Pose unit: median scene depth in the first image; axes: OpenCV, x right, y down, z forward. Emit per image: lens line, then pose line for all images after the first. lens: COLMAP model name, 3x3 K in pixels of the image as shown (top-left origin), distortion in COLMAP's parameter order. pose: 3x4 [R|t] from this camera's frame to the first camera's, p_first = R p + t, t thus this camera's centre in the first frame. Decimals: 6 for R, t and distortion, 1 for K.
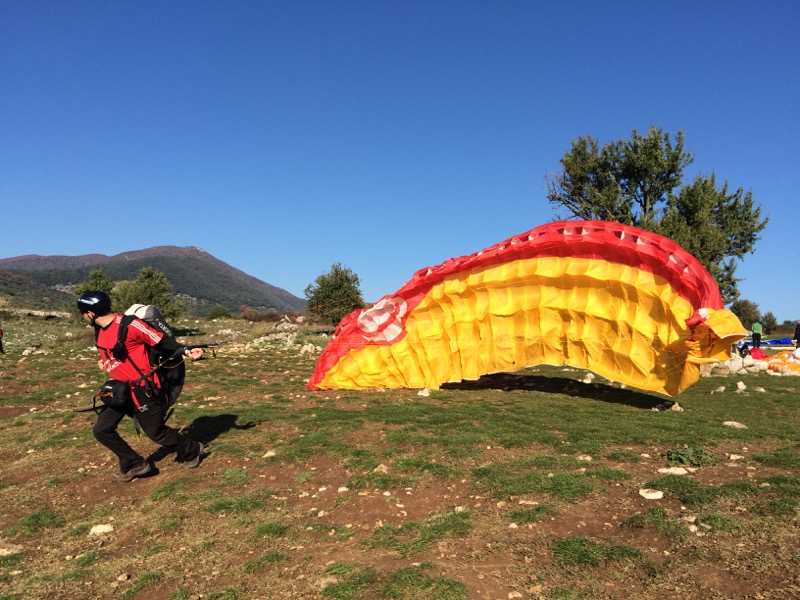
lens RADIAL K [[687.3, 0, 403.4], [0, 687.3, 275.9], [0, 0, 1]] dist [0.085074, -0.110359]
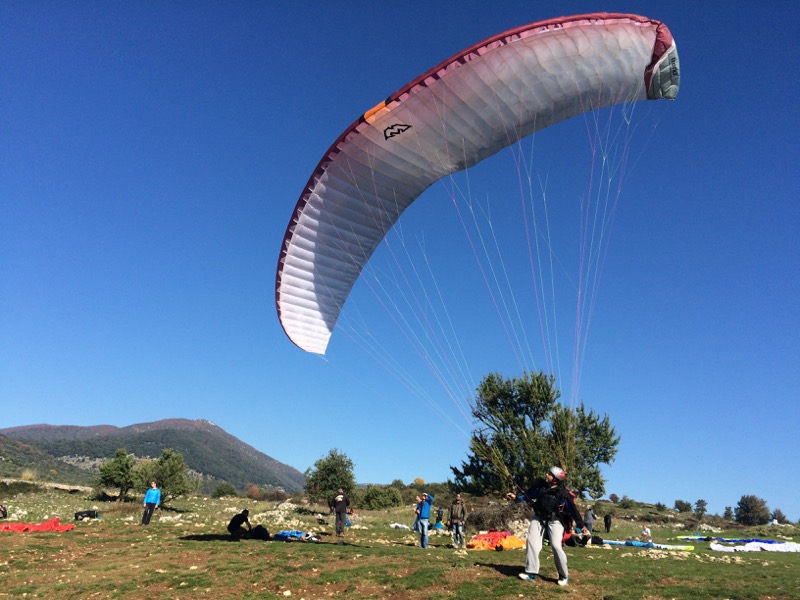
lens RADIAL K [[687.3, 0, 406.8], [0, 687.3, 302.3], [0, 0, 1]] dist [0.085074, -0.110359]
pose [[0.999411, 0.028120, -0.019649, 0.028299], [-0.031720, 0.975624, -0.217142, -0.007958], [0.013064, 0.217638, 0.975942, -0.118080]]
